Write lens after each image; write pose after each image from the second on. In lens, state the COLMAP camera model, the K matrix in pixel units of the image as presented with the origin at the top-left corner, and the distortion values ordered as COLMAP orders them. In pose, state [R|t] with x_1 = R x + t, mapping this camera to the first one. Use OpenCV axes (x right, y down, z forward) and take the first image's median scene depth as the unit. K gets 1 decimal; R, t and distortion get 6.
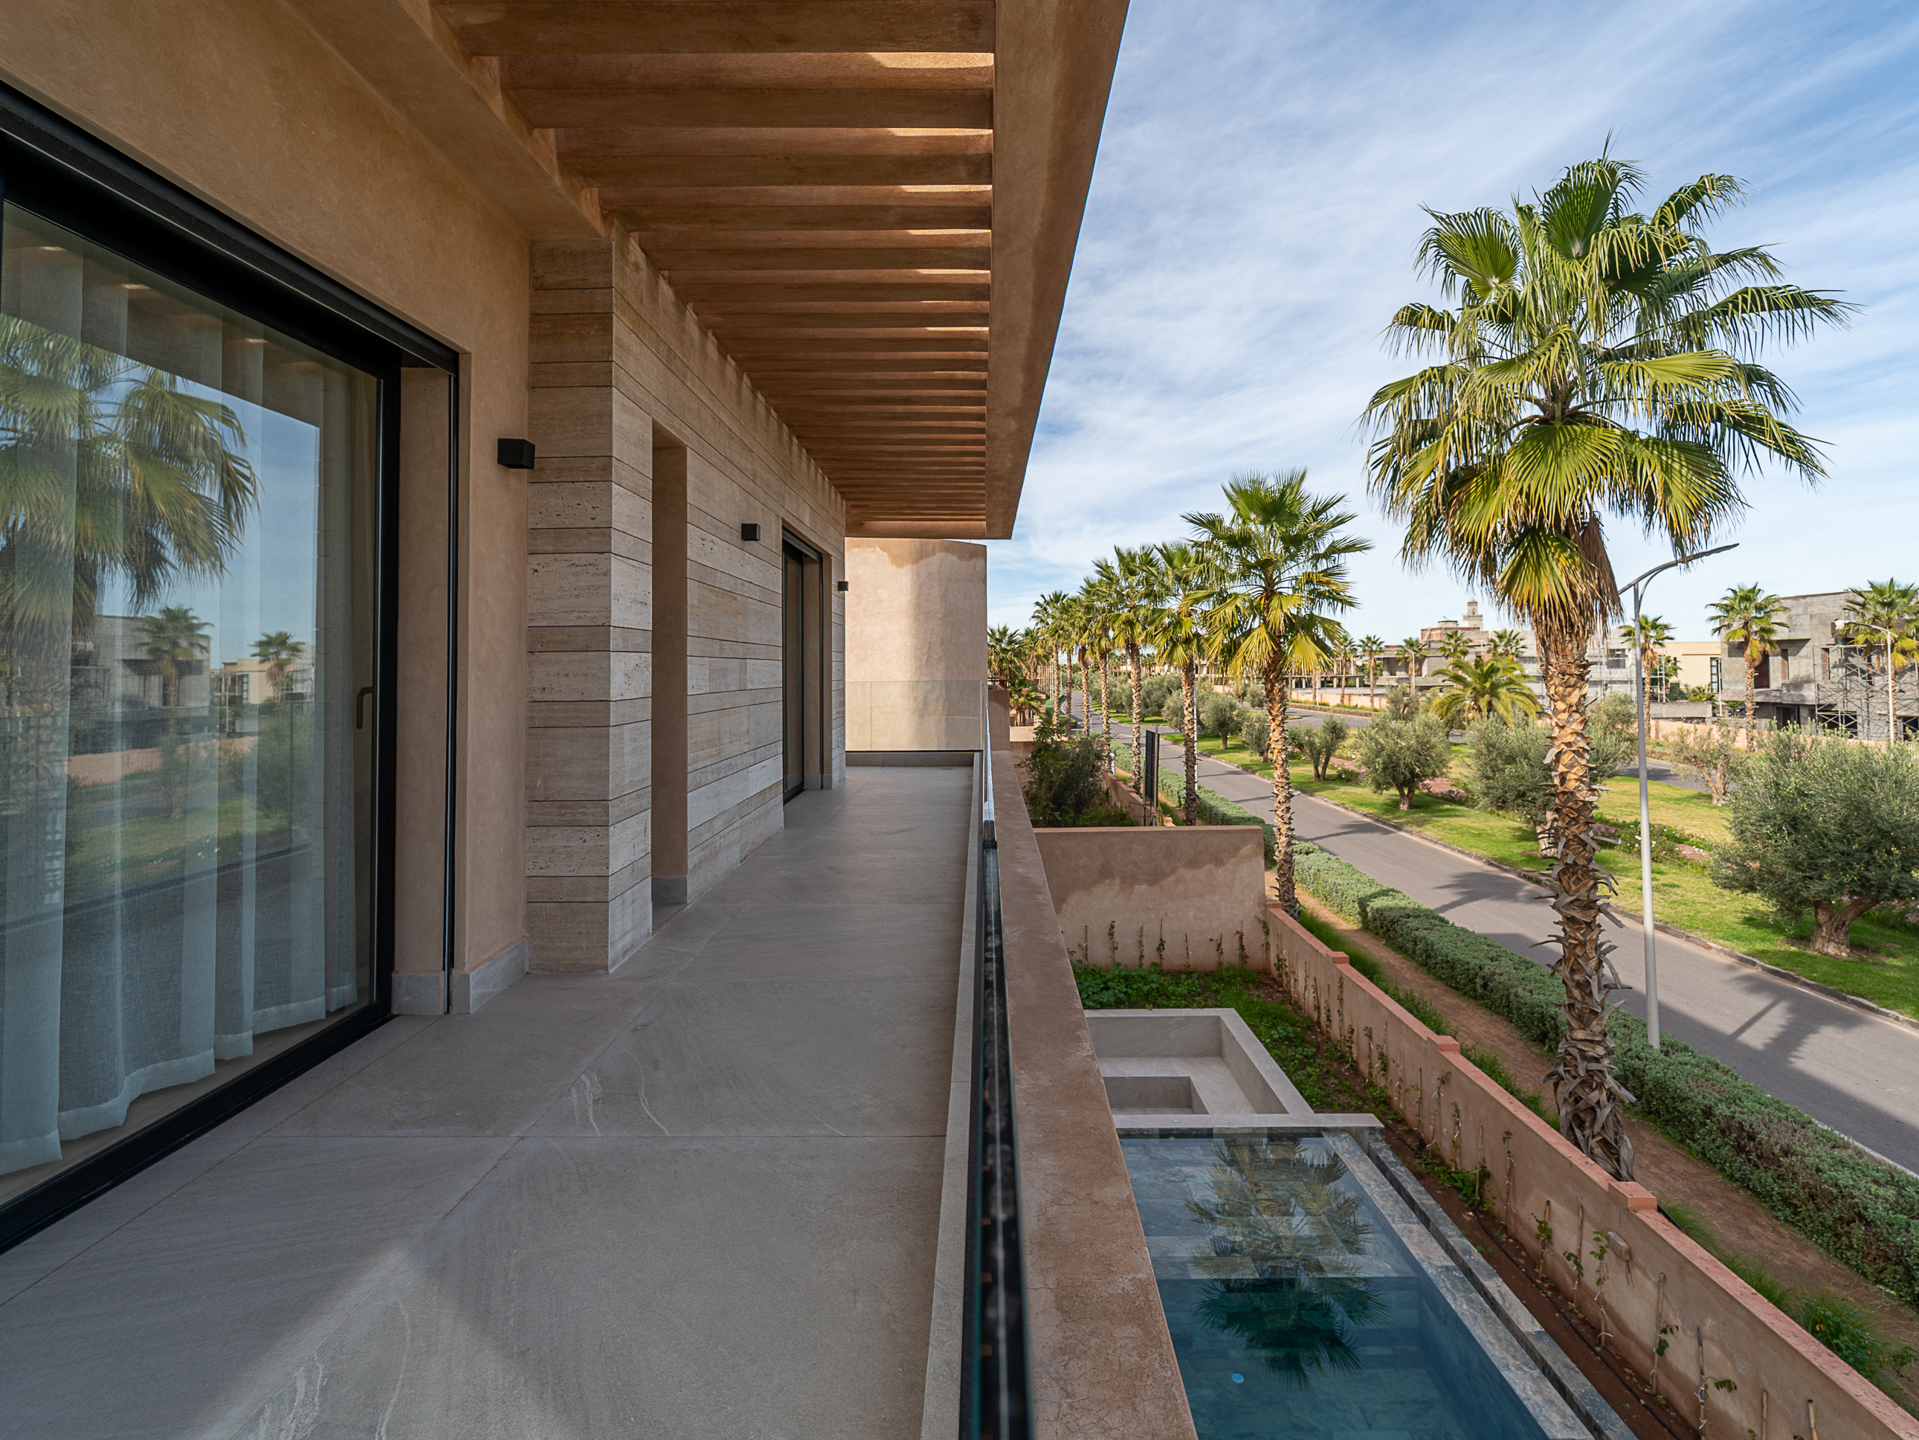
lens RADIAL K [[927.3, 0, 965.2], [0, 927.3, 632.0], [0, 0, 1]] dist [0.000920, 0.000096]
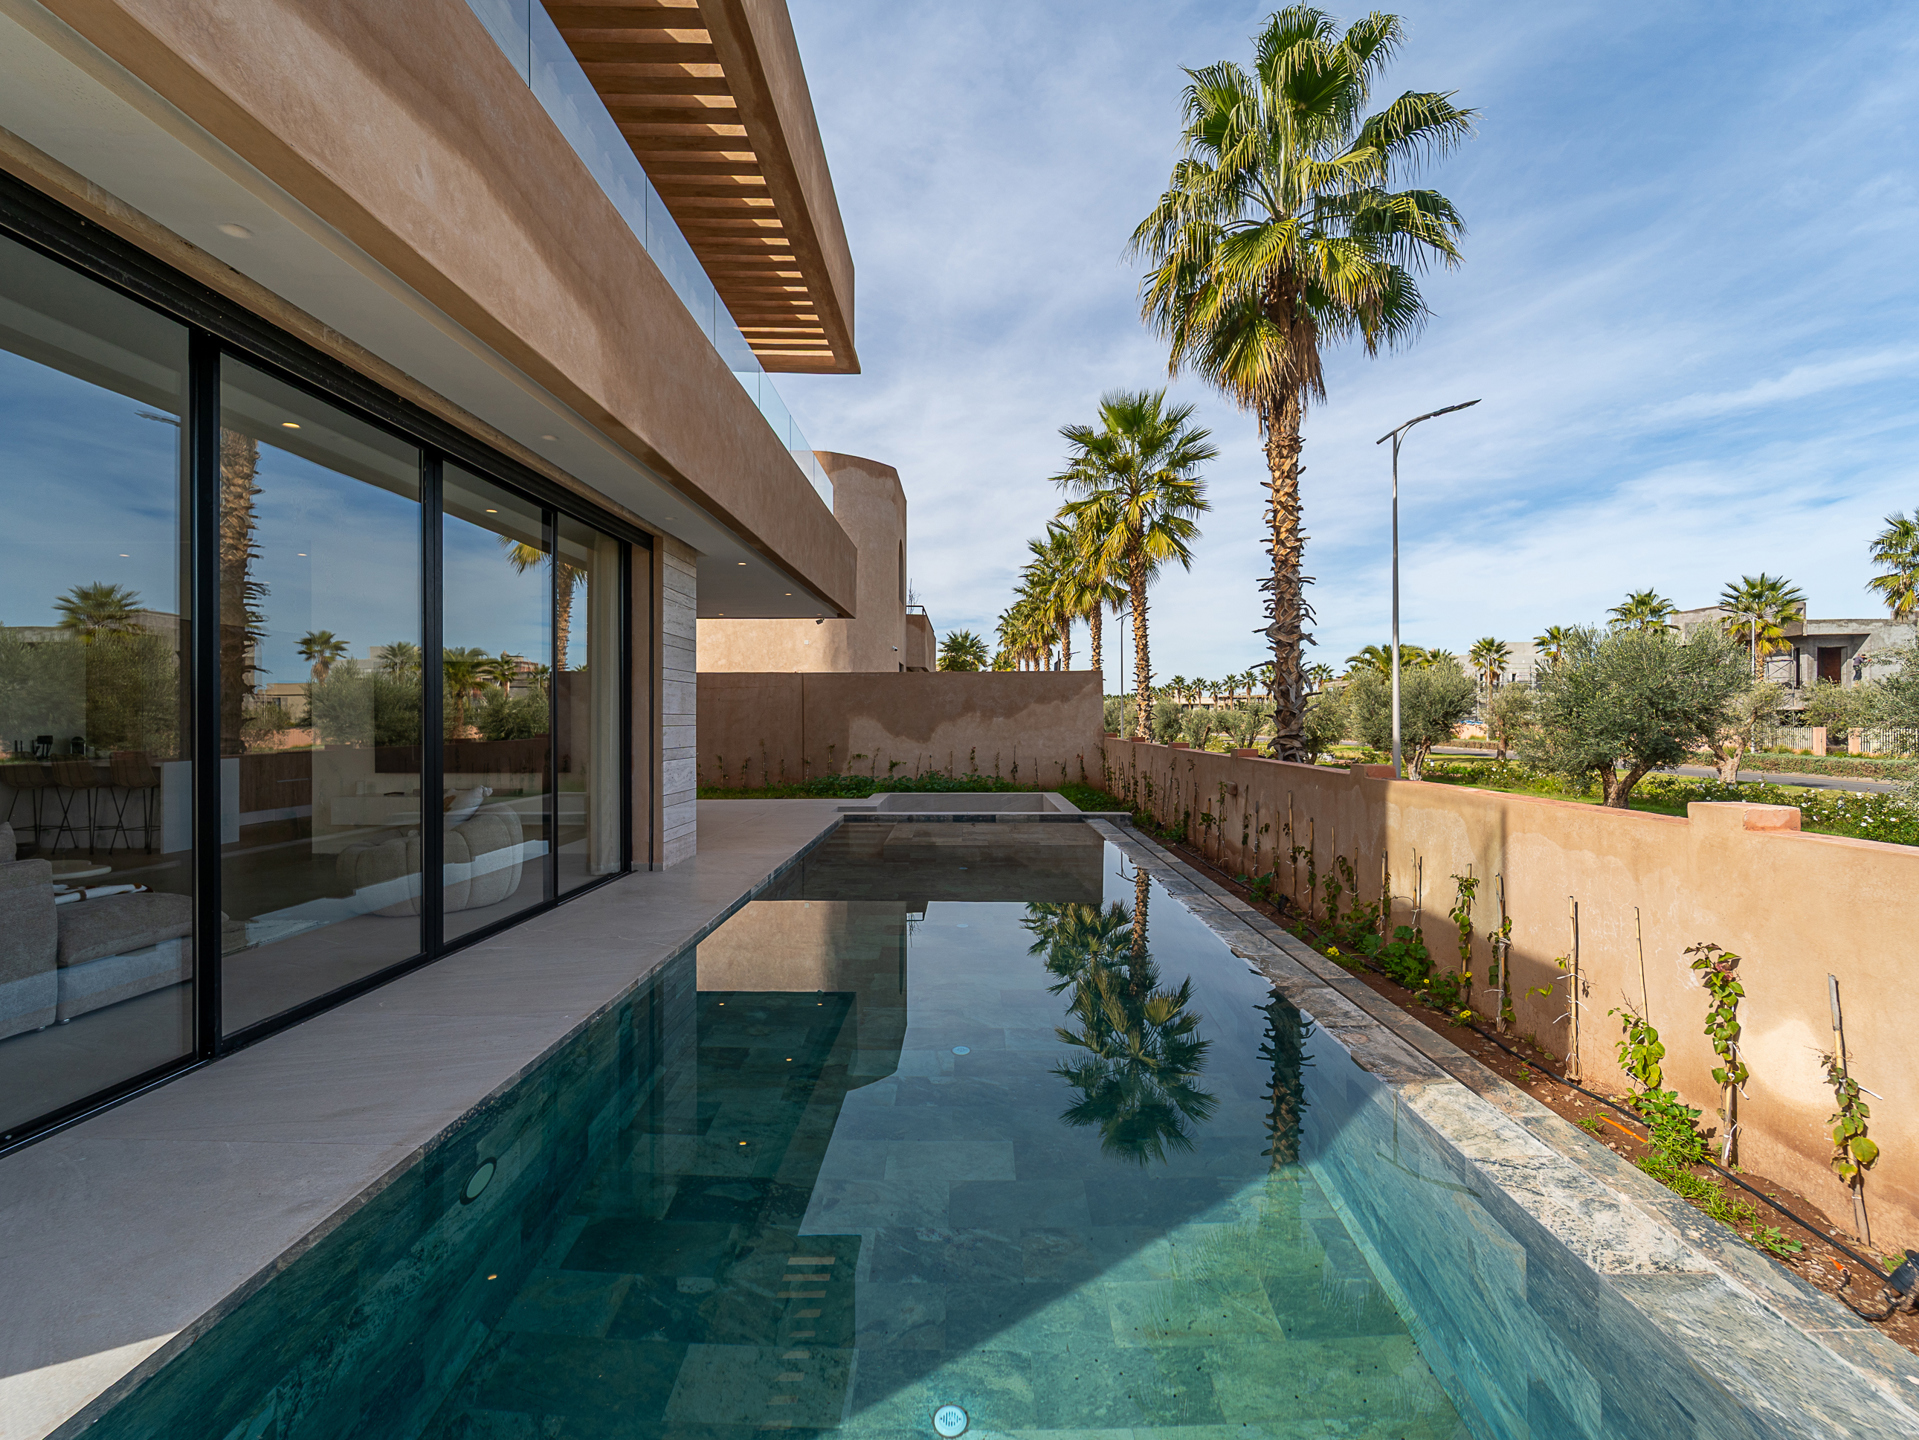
lens RADIAL K [[885.7, 0, 968.3], [0, 885.7, 721.8], [0, 0, 1]] dist [0.001963, -0.000146]
pose [[0.999930, 0.008420, 0.008308, 0.141823], [-0.008715, 0.999310, 0.036105, 0.237730], [-0.007998, -0.036175, 0.999313, -0.123676]]
